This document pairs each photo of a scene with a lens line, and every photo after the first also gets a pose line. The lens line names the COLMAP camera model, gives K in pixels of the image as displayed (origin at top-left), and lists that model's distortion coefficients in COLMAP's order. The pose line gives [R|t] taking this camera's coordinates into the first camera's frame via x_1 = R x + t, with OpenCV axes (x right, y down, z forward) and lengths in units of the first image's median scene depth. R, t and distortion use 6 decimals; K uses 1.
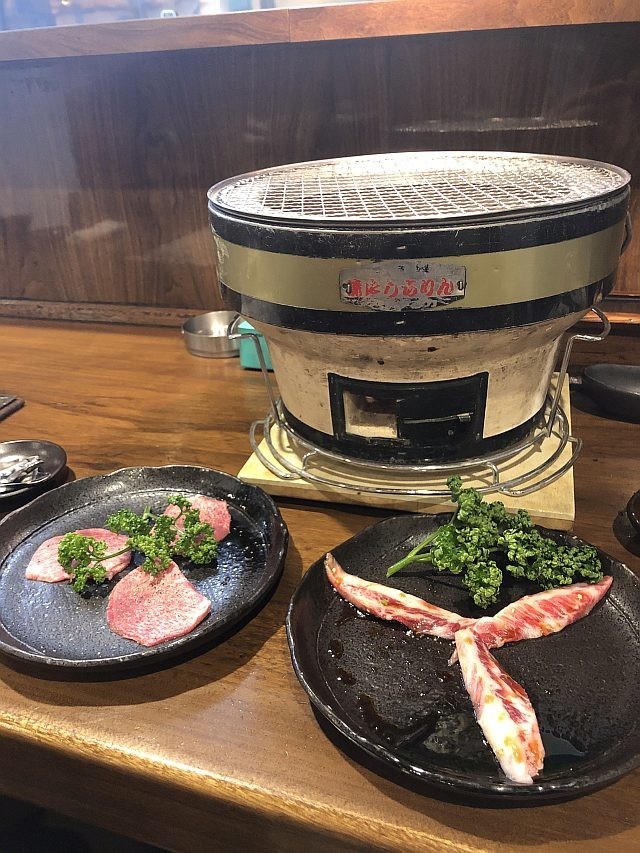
lens RADIAL K [[699.8, 0, 320.0], [0, 699.8, 426.5], [0, 0, 1]] dist [-0.007665, -0.018259]
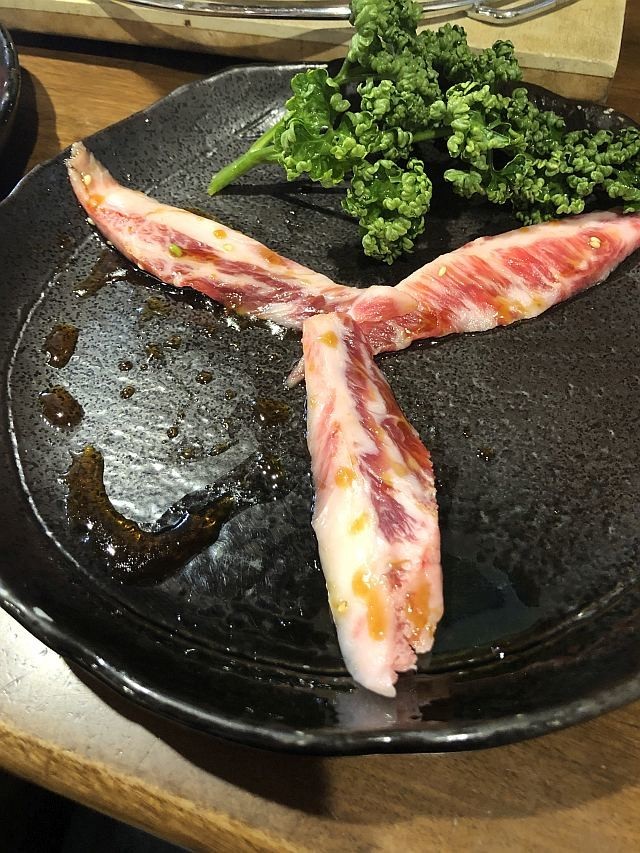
lens RADIAL K [[699.8, 0, 320.0], [0, 699.8, 426.5], [0, 0, 1]] dist [-0.007665, -0.018259]
pose [[0.999854, 0.011993, -0.012179, 0.198203], [-0.004287, 0.865685, 0.500570, 0.119723], [0.016547, -0.500445, 0.865610, 0.538394]]
